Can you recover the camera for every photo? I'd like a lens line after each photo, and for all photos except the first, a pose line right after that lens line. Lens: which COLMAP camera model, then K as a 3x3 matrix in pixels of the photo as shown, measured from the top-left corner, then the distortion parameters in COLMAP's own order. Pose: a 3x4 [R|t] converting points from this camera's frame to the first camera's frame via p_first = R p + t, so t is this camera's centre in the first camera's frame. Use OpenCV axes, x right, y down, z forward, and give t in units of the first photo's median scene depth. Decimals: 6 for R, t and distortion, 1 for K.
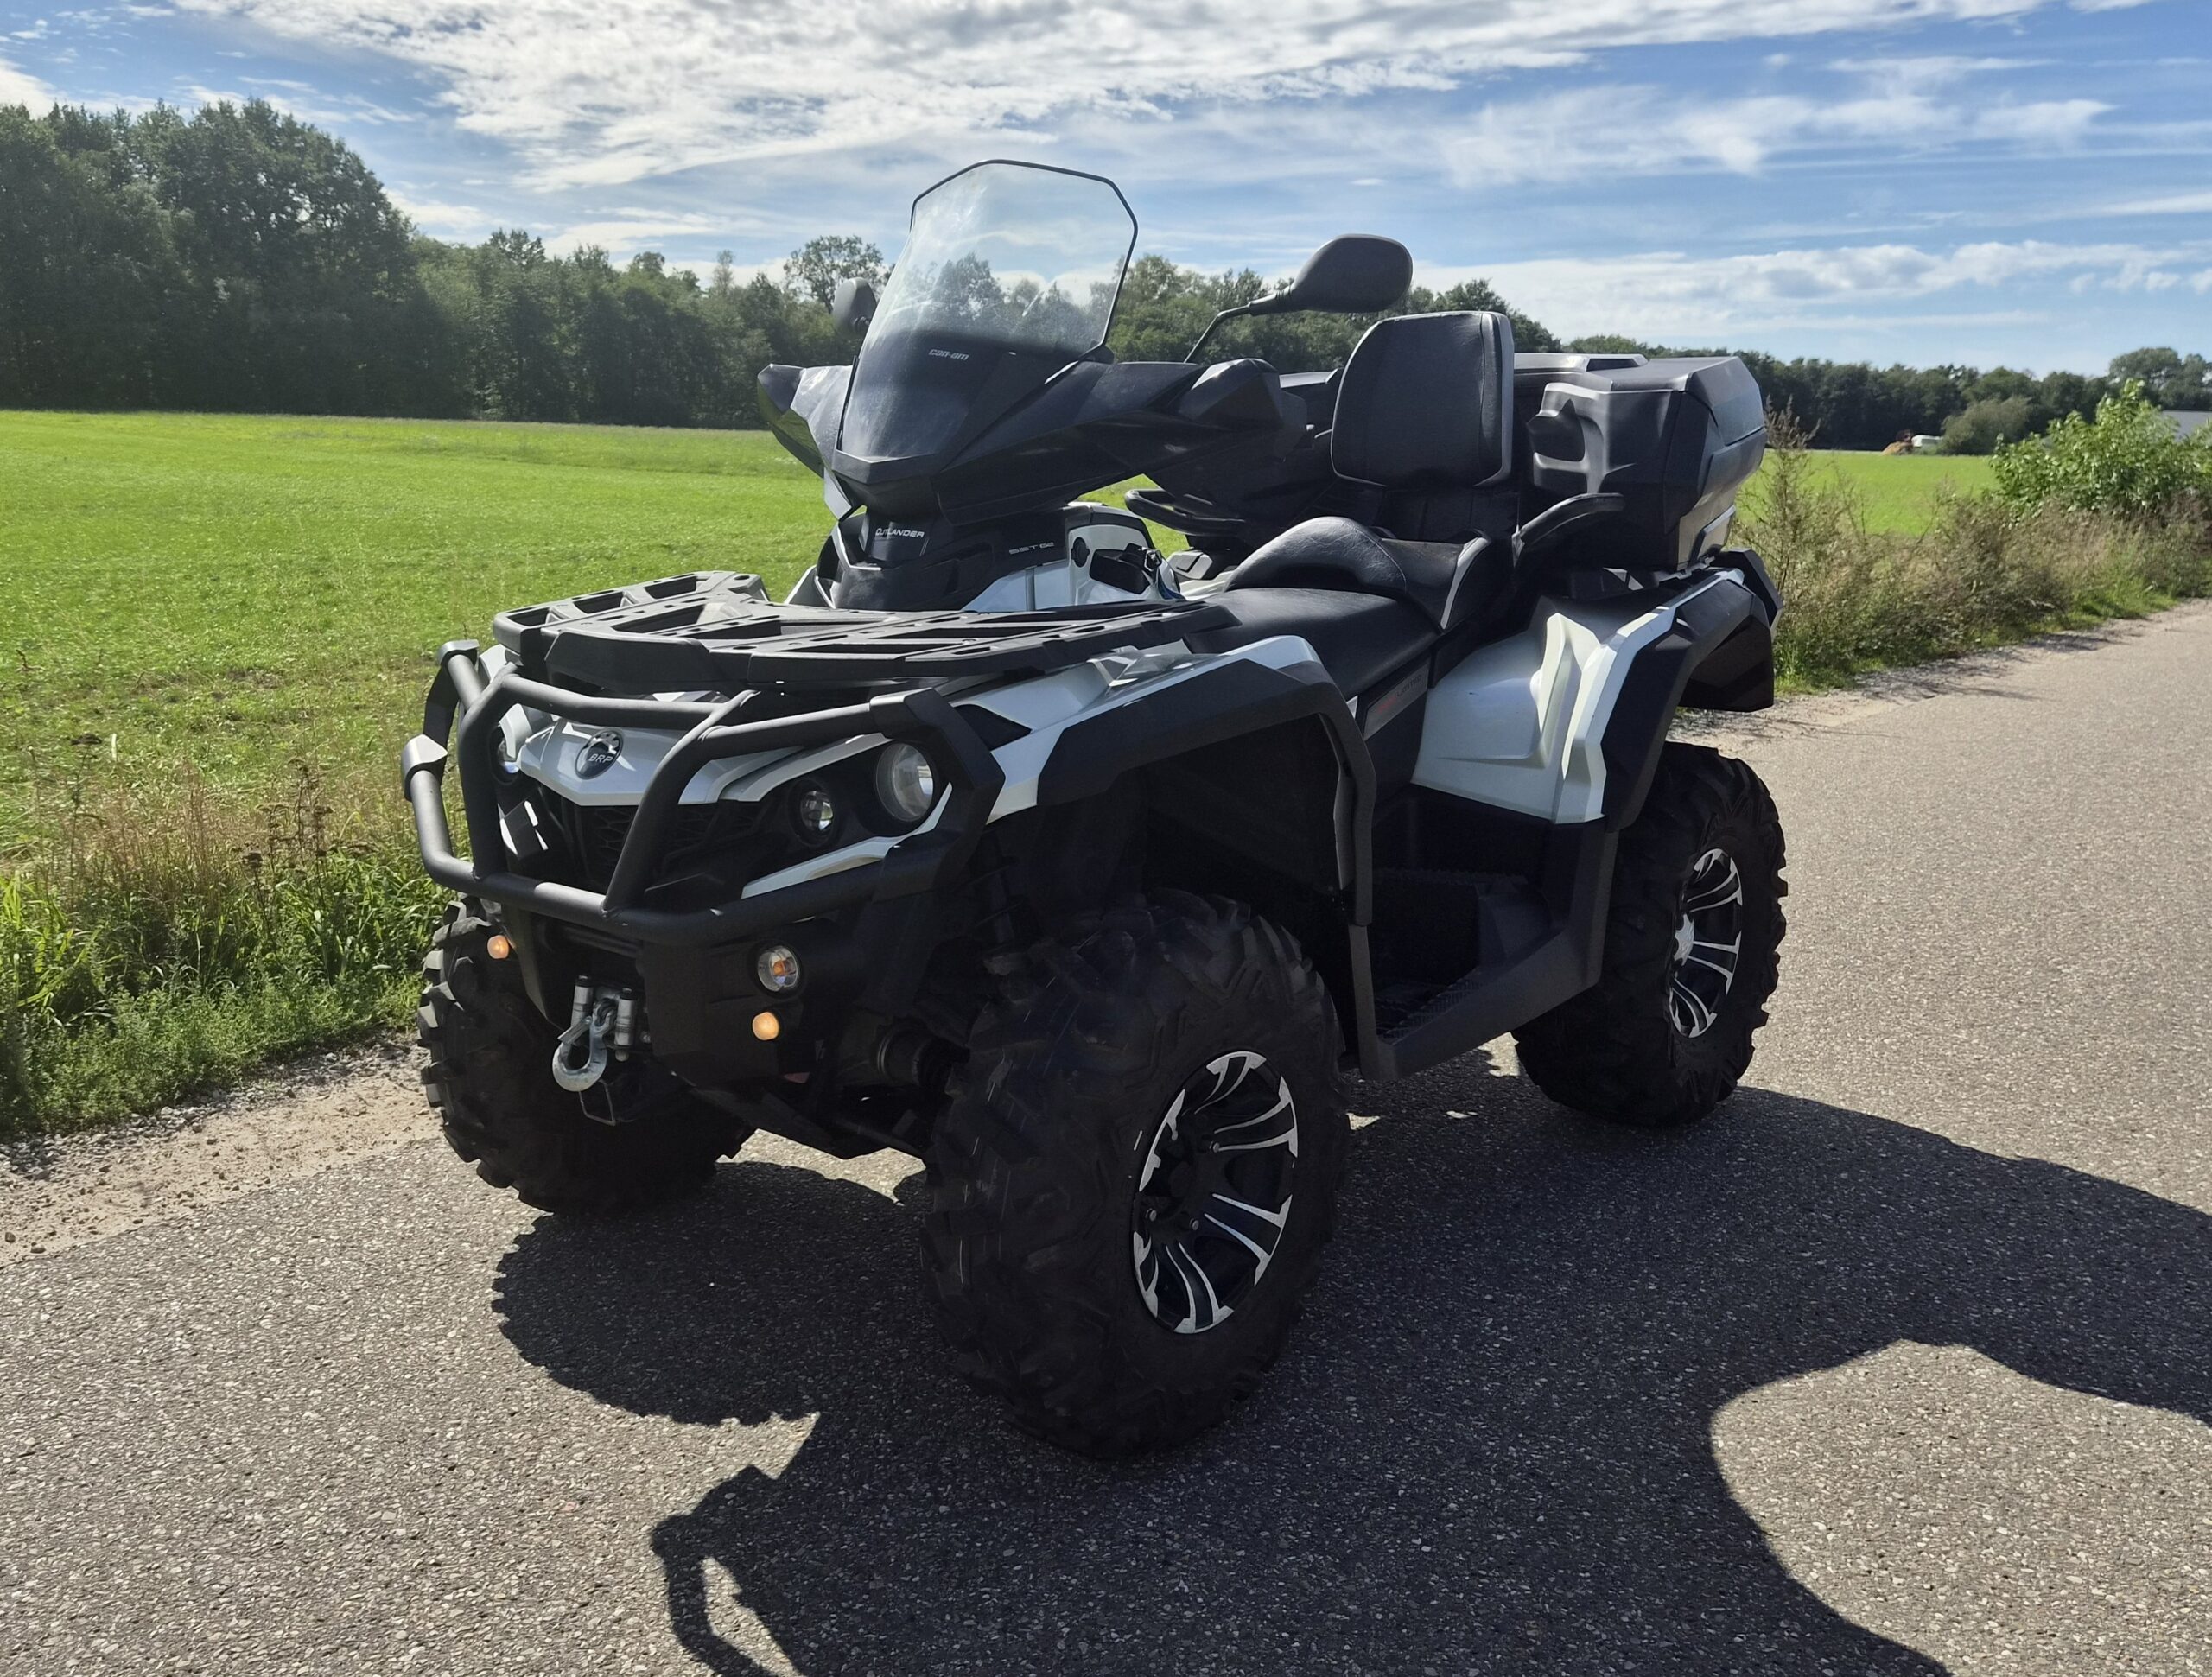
lens RADIAL K [[1808.3, 0, 983.7], [0, 1808.3, 902.1], [0, 0, 1]] dist [0.062861, -0.049399]
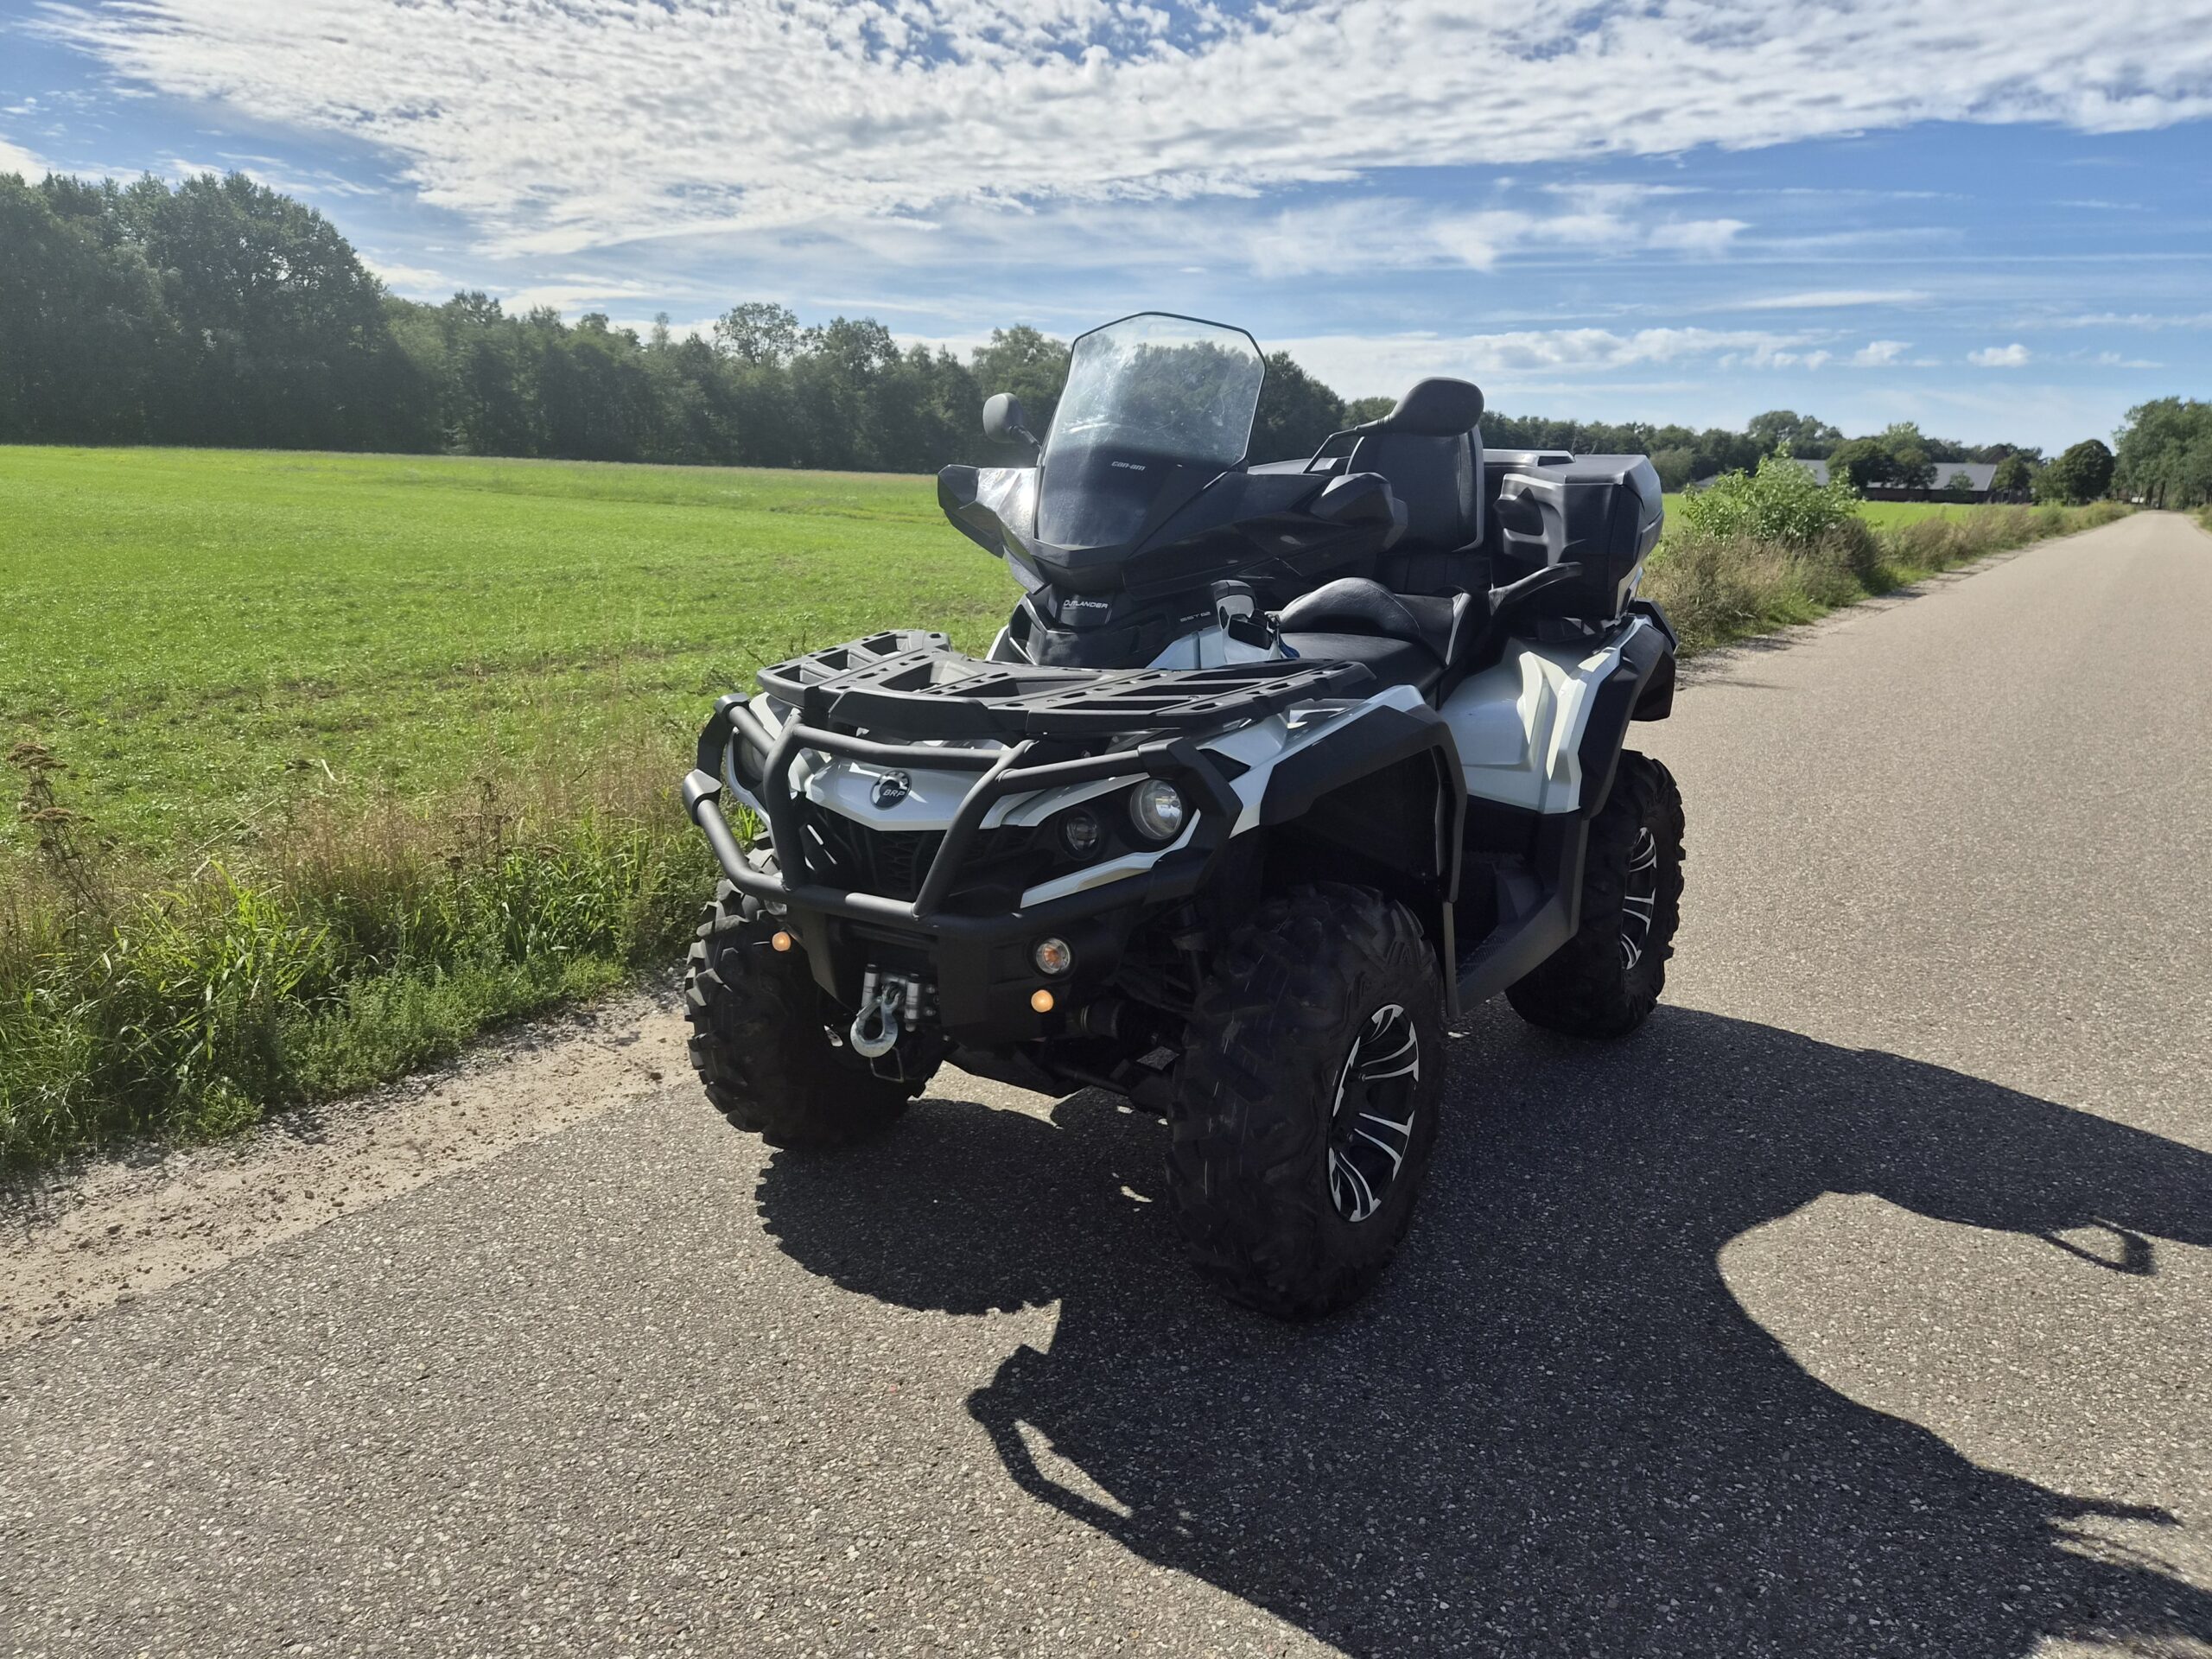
lens RADIAL K [[1477.9, 0, 1091.4], [0, 1477.9, 866.8], [0, 0, 1]] dist [0.065288, -0.051991]
pose [[0.991086, -0.029404, 0.129939, -0.128118], [0.028306, 0.999546, 0.010290, -0.021131], [-0.130182, -0.006520, 0.991469, -0.021928]]
